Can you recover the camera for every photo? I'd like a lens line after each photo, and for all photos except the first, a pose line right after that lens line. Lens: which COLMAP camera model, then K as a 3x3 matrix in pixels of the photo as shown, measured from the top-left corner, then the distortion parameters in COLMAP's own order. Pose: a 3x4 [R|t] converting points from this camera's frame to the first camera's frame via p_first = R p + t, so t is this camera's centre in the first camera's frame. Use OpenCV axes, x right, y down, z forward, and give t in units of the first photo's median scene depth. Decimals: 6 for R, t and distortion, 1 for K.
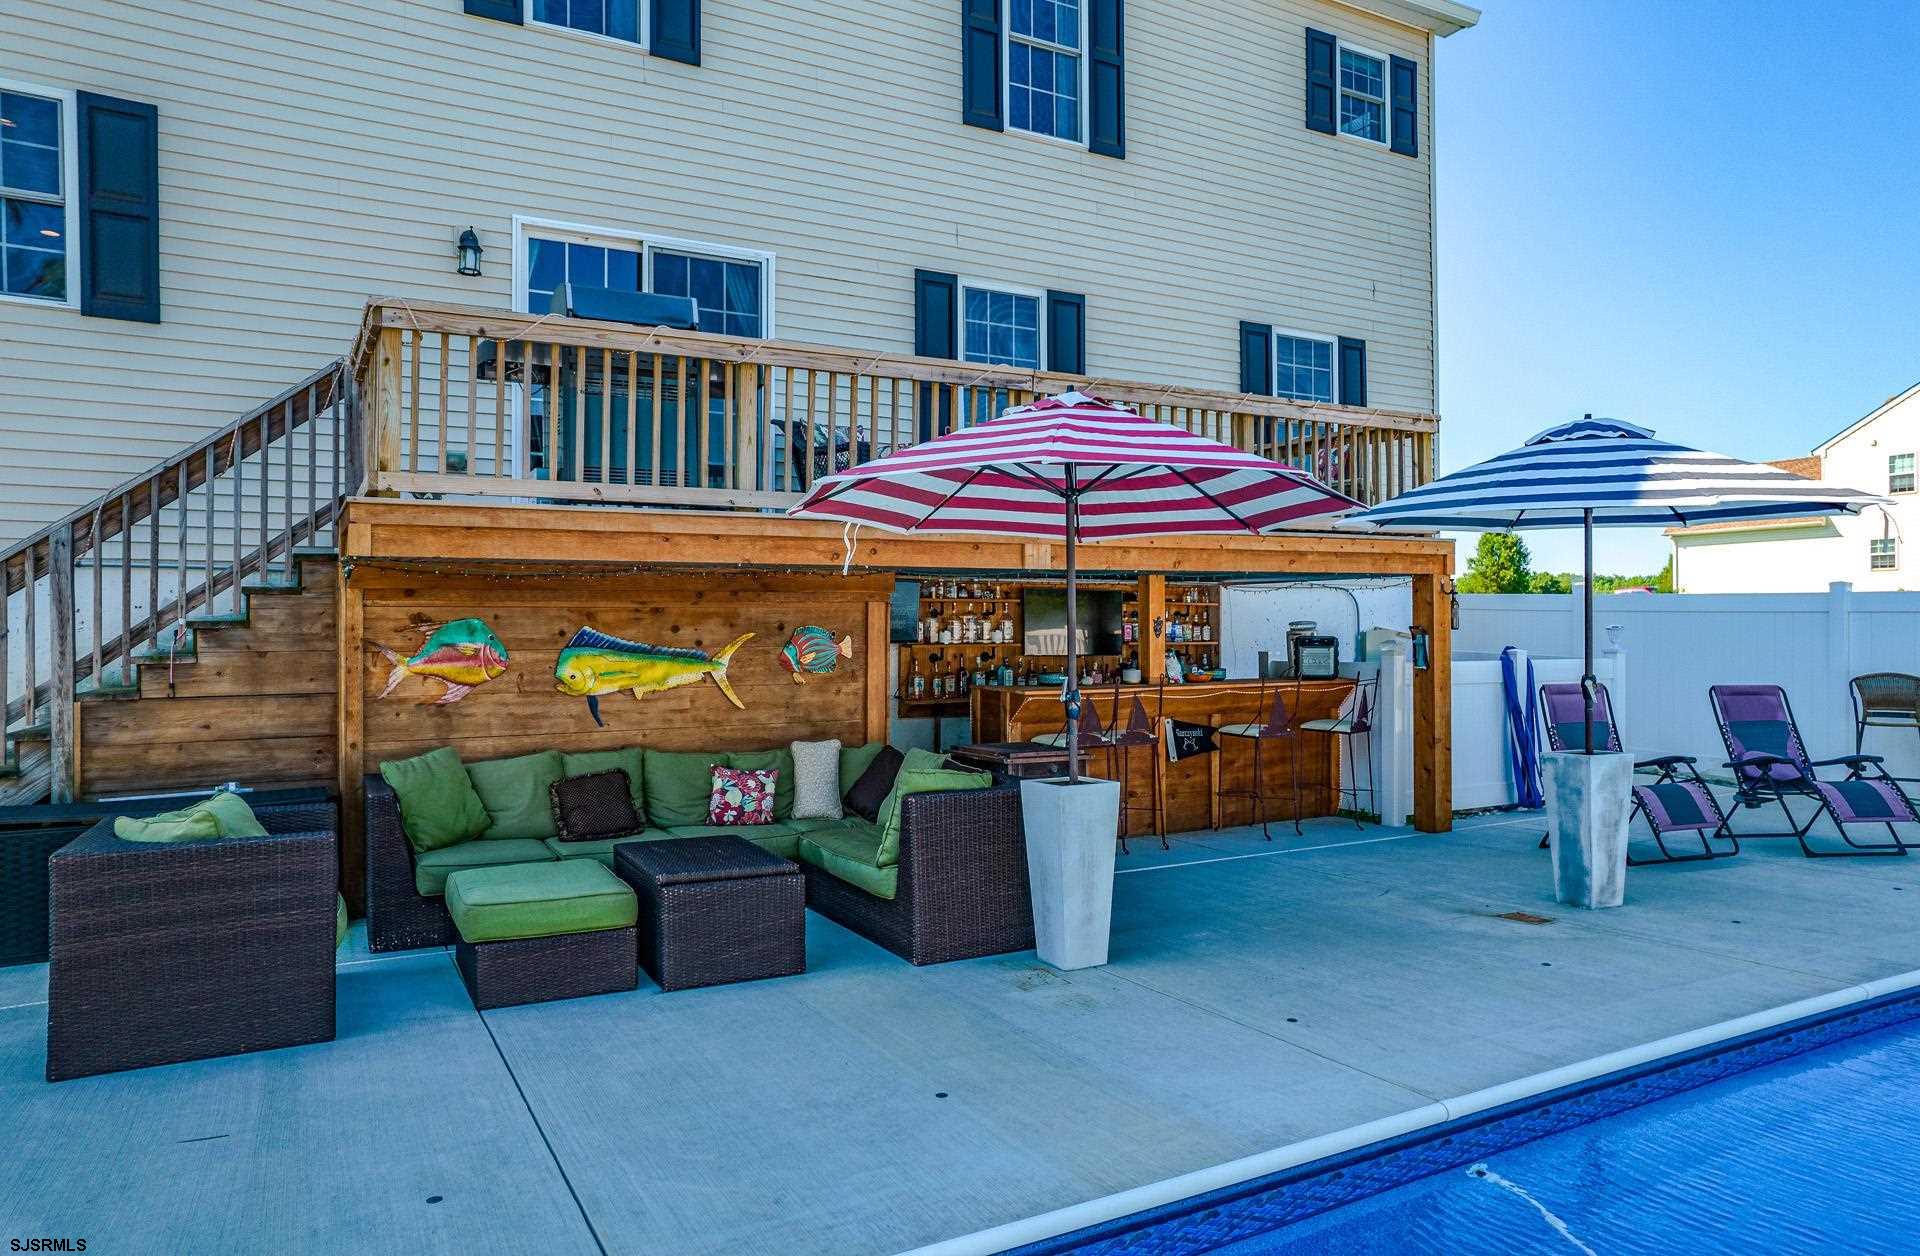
lens RADIAL K [[1217.9, 0, 959.1], [0, 1217.9, 636.9], [0, 0, 1]] dist [-0.044840, 0.052772]
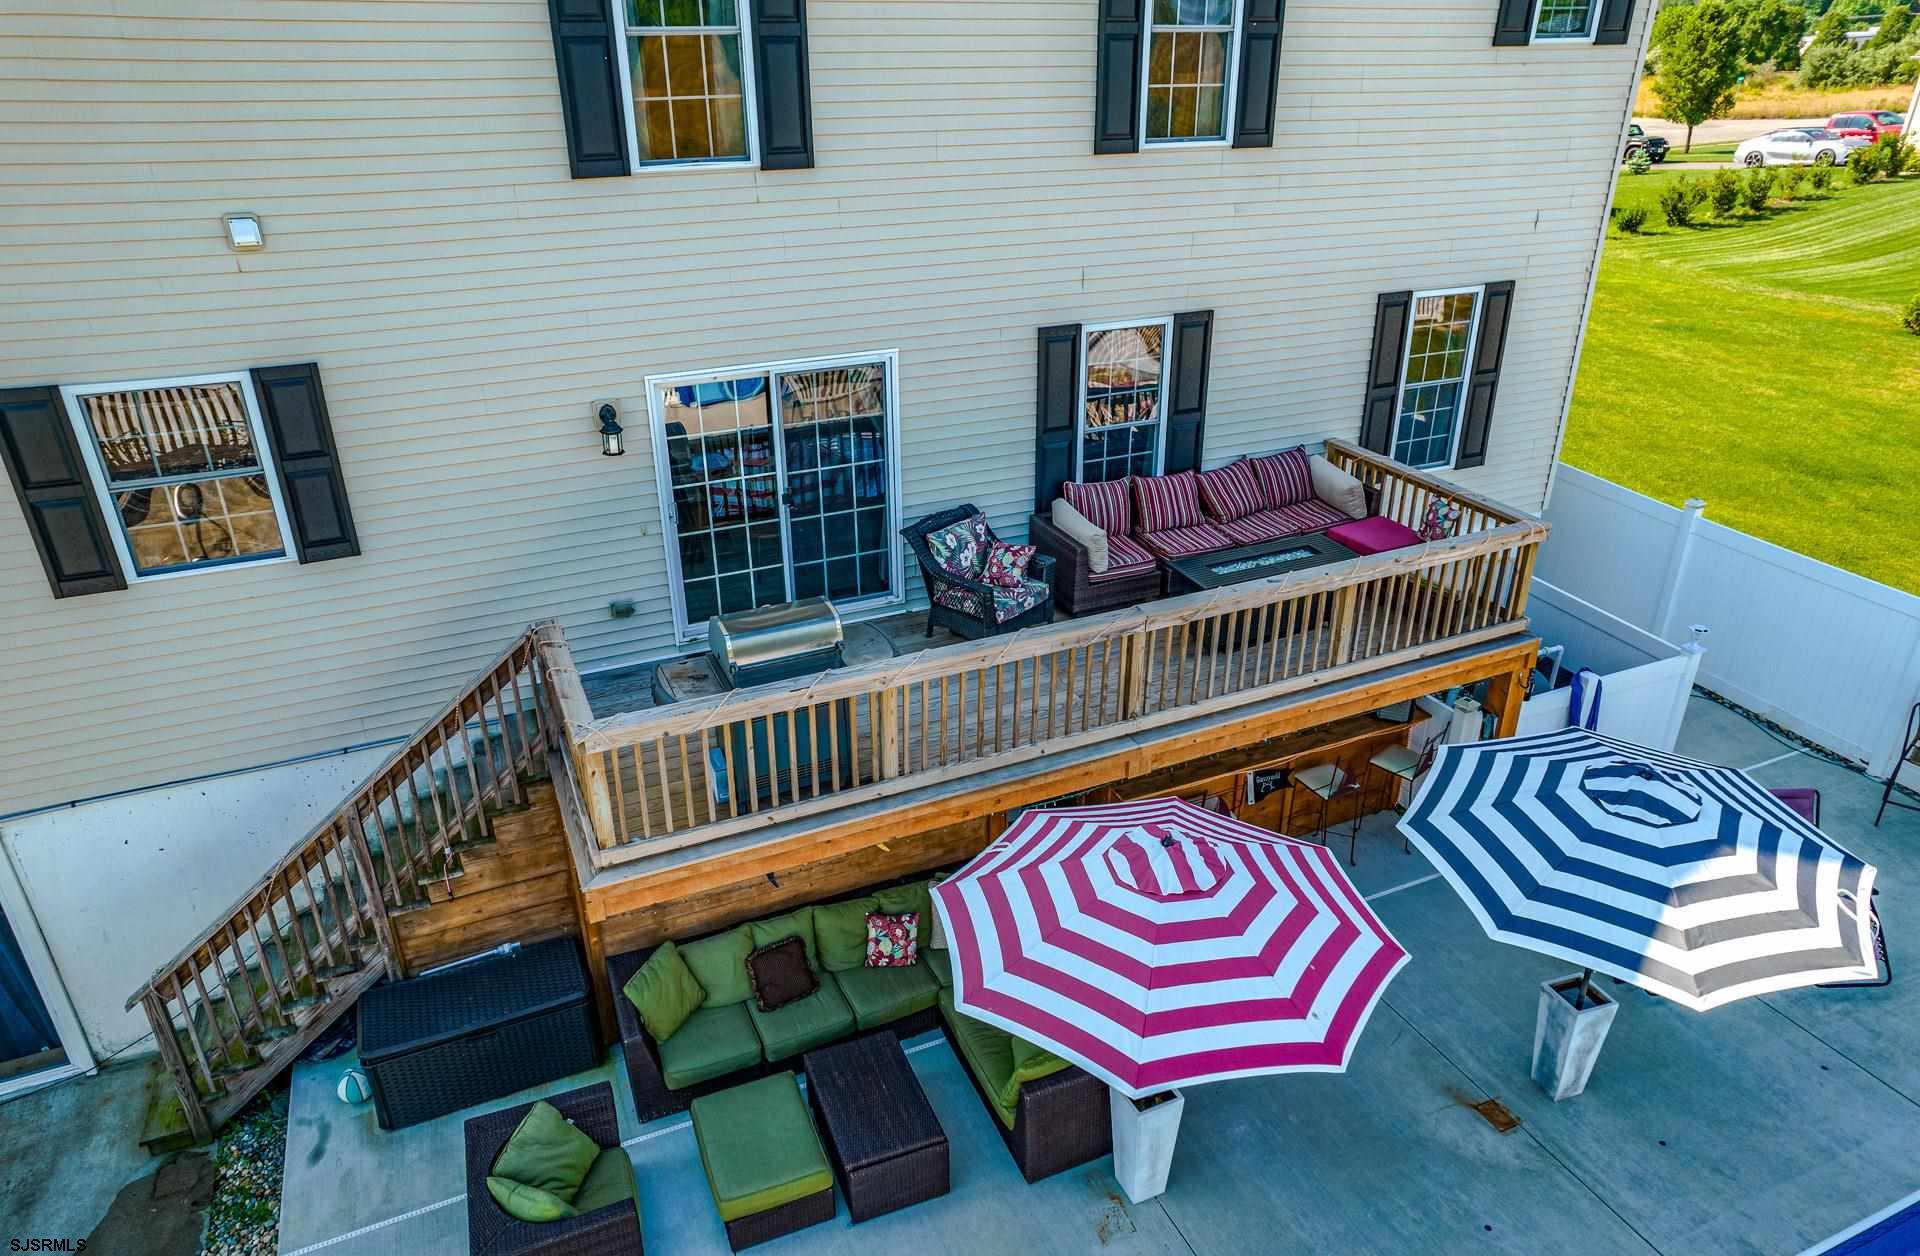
lens RADIAL K [[1217.9, 0, 962.3], [0, 1217.9, 624.5], [0, 0, 1]] dist [-0.044840, 0.052772]
pose [[0.996495, 0.034484, -0.076212, -0.020122], [0.002227, 0.899815, 0.436267, -0.708158], [0.083621, -0.434908, 0.896584, 0.016605]]
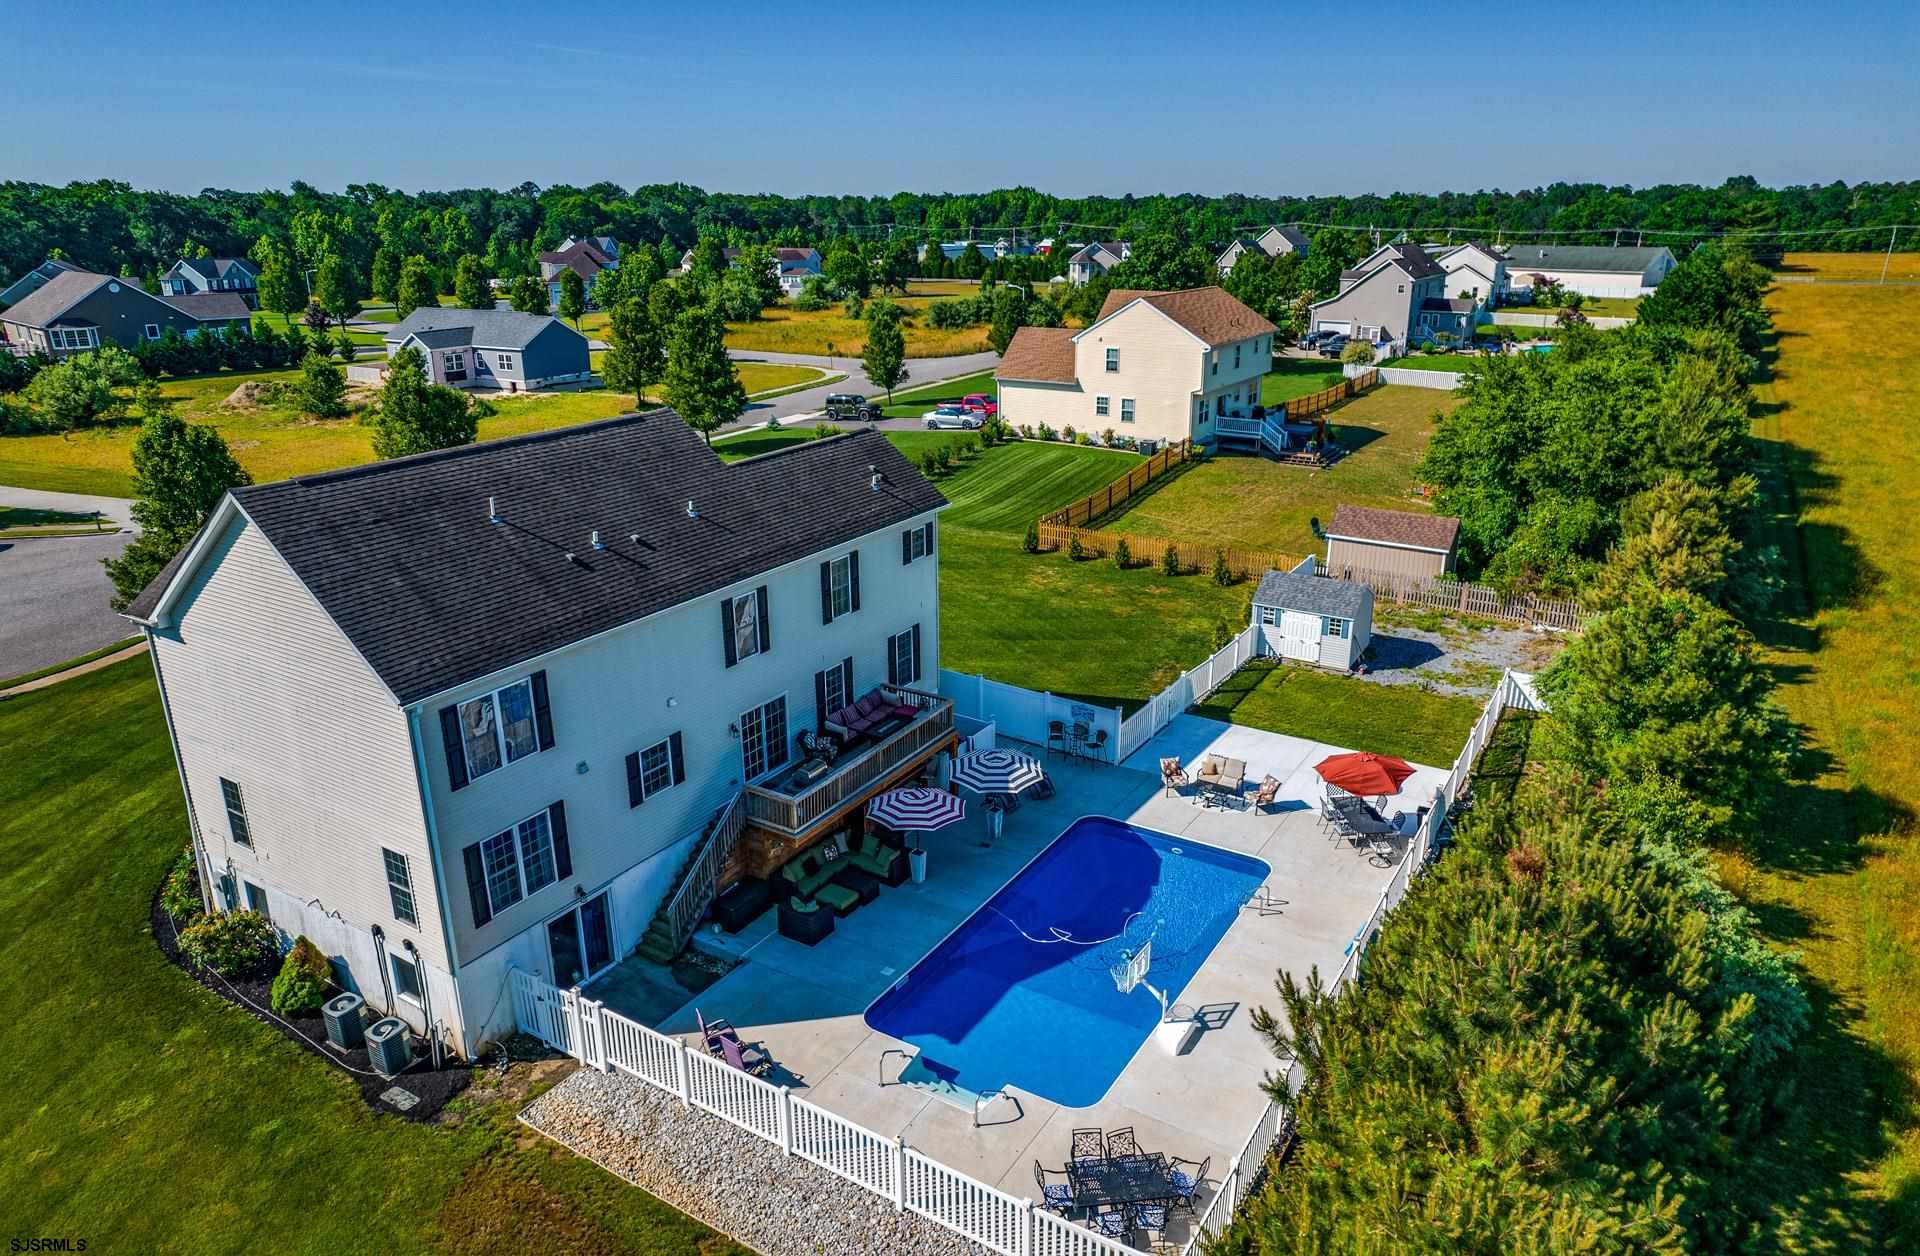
lens RADIAL K [[1217.9, 0, 953.5], [0, 1217.9, 628.1], [0, 0, 1]] dist [-0.044840, 0.052772]
pose [[0.873837, -0.160204, 0.459069, -1.696798], [0.002348, 0.945538, 0.325502, -2.095994], [-0.486214, -0.283358, 0.826622, -2.674076]]
